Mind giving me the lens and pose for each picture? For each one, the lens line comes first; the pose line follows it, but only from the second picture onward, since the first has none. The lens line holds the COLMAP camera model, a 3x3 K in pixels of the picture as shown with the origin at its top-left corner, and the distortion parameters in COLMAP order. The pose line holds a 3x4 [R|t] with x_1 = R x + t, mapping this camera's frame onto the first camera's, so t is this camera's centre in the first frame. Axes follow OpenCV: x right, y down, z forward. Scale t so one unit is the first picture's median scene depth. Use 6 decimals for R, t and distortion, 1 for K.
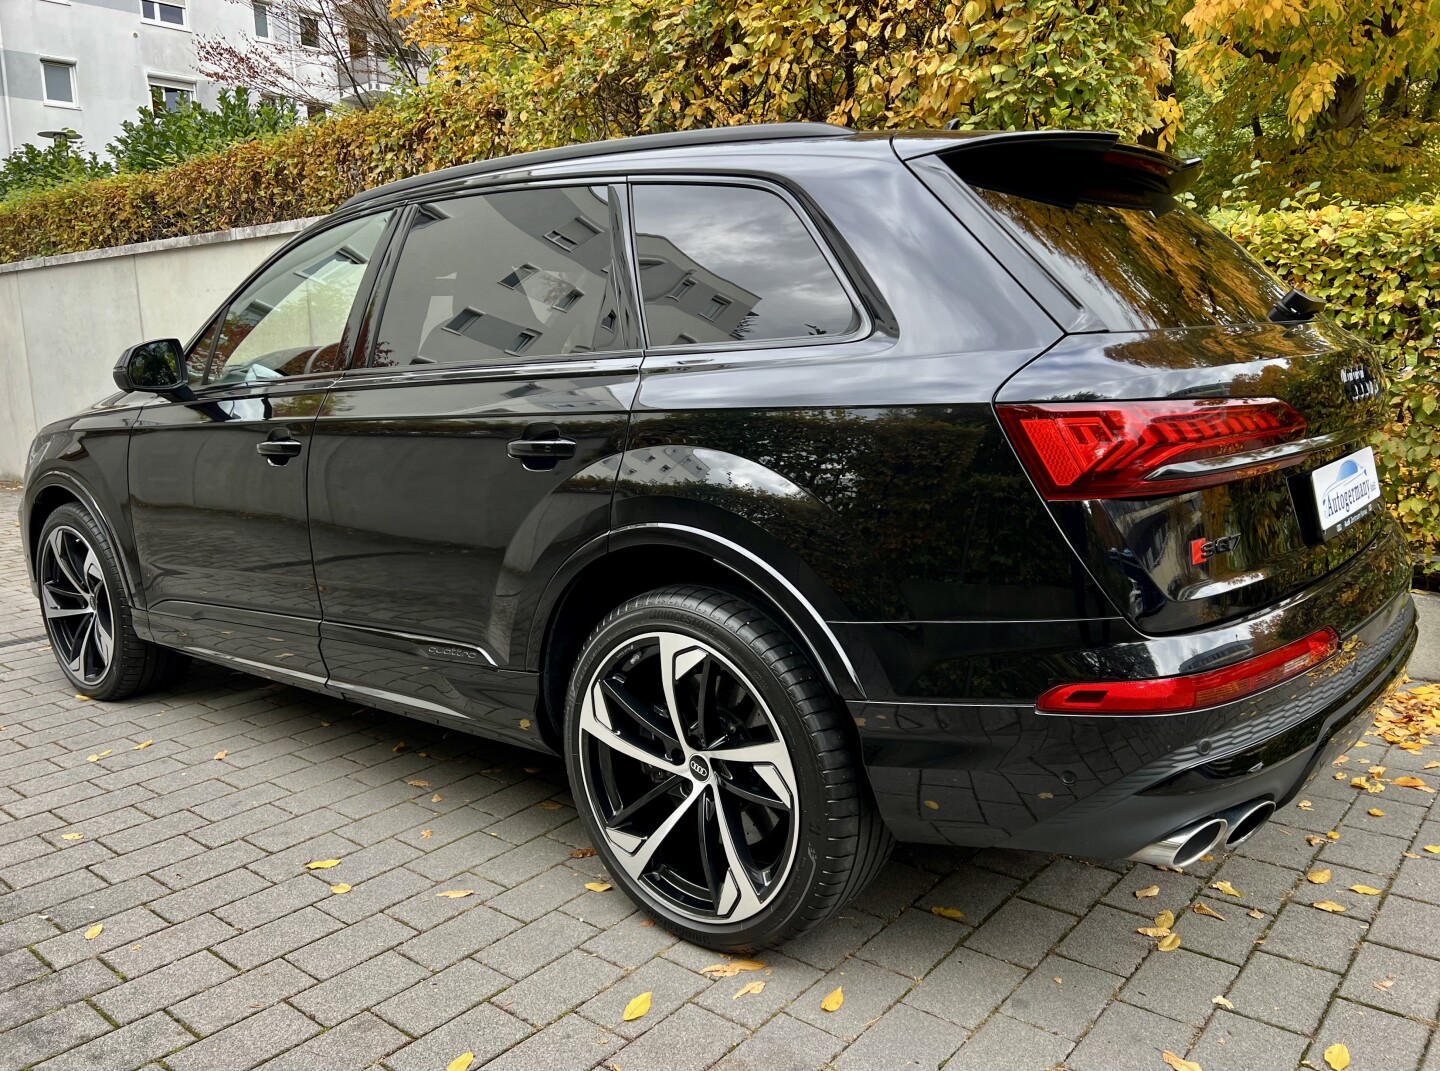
lens RADIAL K [[1097.2, 0, 720.0], [0, 1097.2, 531.2], [0, 0, 1]] dist [0.014277, 0.002490]
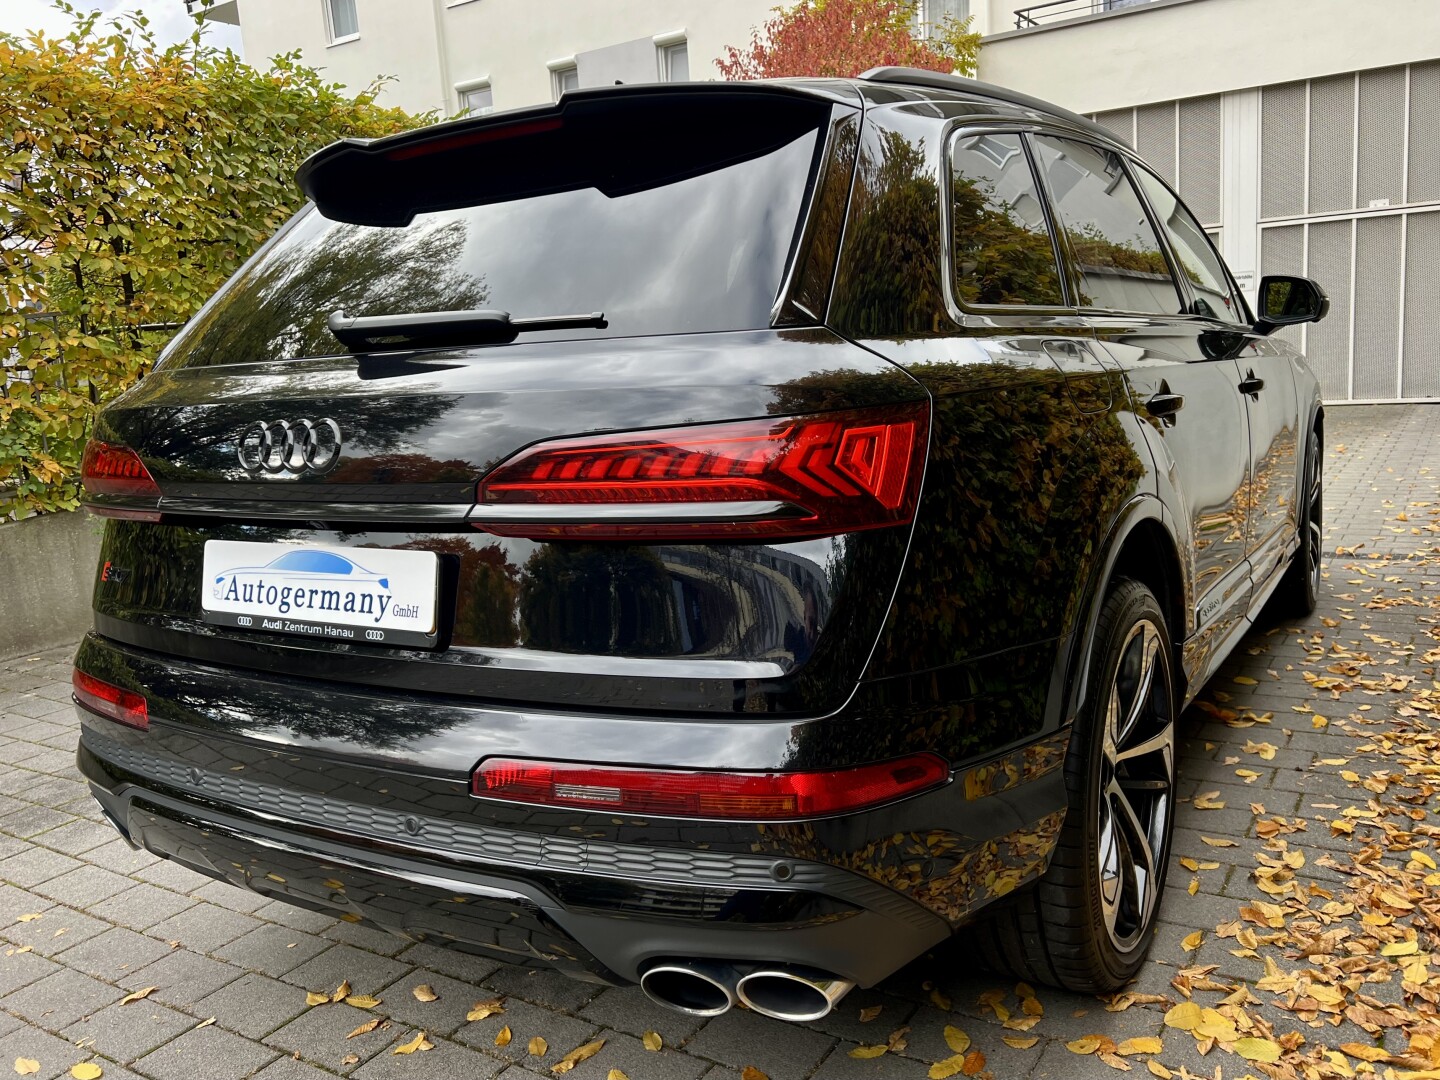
lens RADIAL K [[1128.0, 0, 754.6], [0, 1128.0, 537.1], [0, 0, 1]] dist [0.061896, -0.058047]
pose [[0.178446, 0.193574, -0.964721, 0.833263], [-0.108091, 0.978380, 0.176321, -0.146412], [0.977994, 0.072814, 0.195512, 0.706251]]
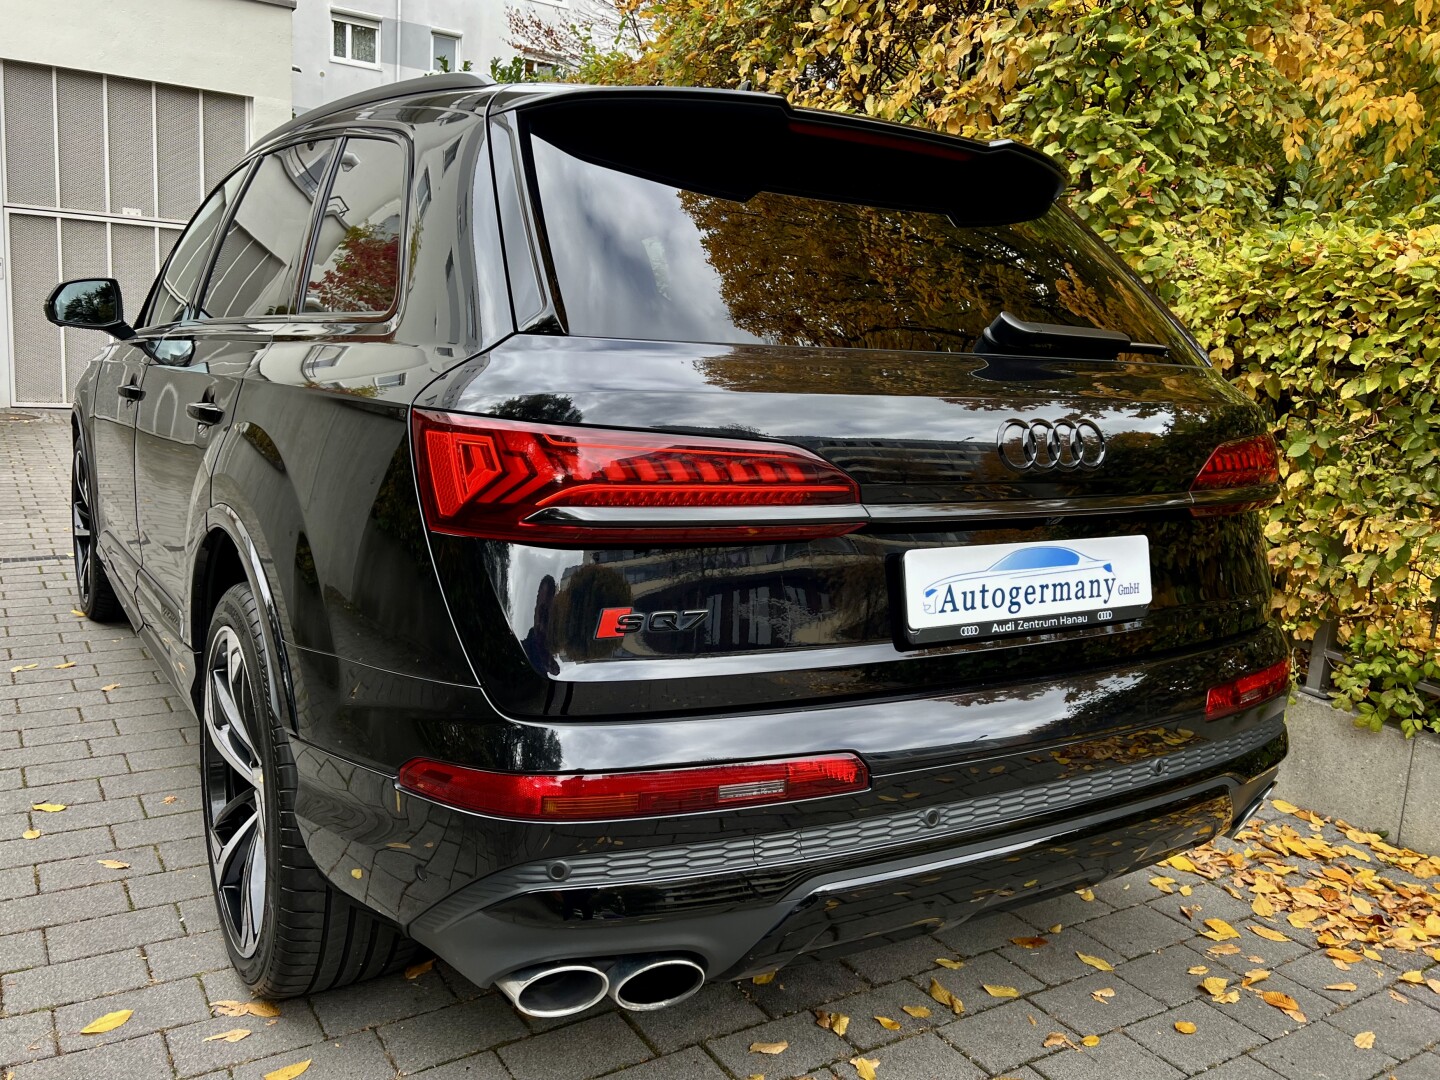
lens RADIAL K [[1148.6, 0, 718.0], [0, 1148.6, 539.9], [0, 0, 1]] dist [0.059963, -0.062894]
pose [[0.949926, 0.140943, -0.278885, 0.359755], [-0.140799, 0.989823, 0.020653, -0.033453], [0.278957, 0.019647, 0.960102, 0.115795]]
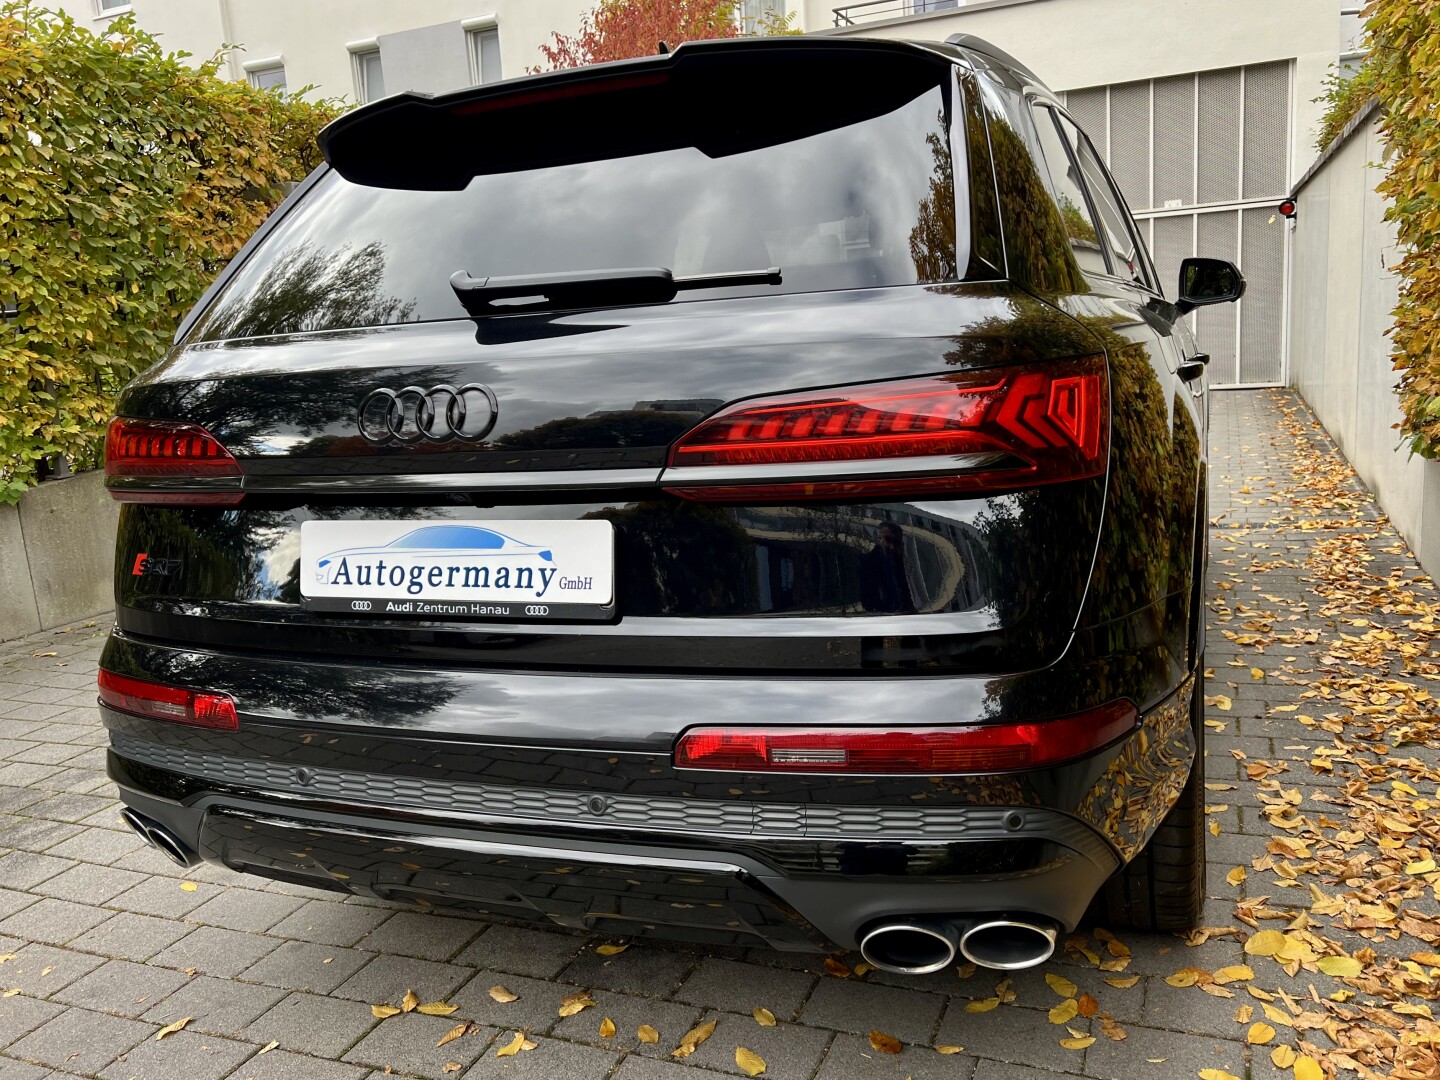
lens RADIAL K [[1128.4, 0, 721.7], [0, 1128.4, 550.2], [0, 0, 1]] dist [0.066793, -0.068543]
pose [[0.334674, 0.195540, -0.921823, 0.792068], [-0.102331, 0.979990, 0.170727, -0.115300], [0.936761, 0.037193, 0.347987, 0.567275]]
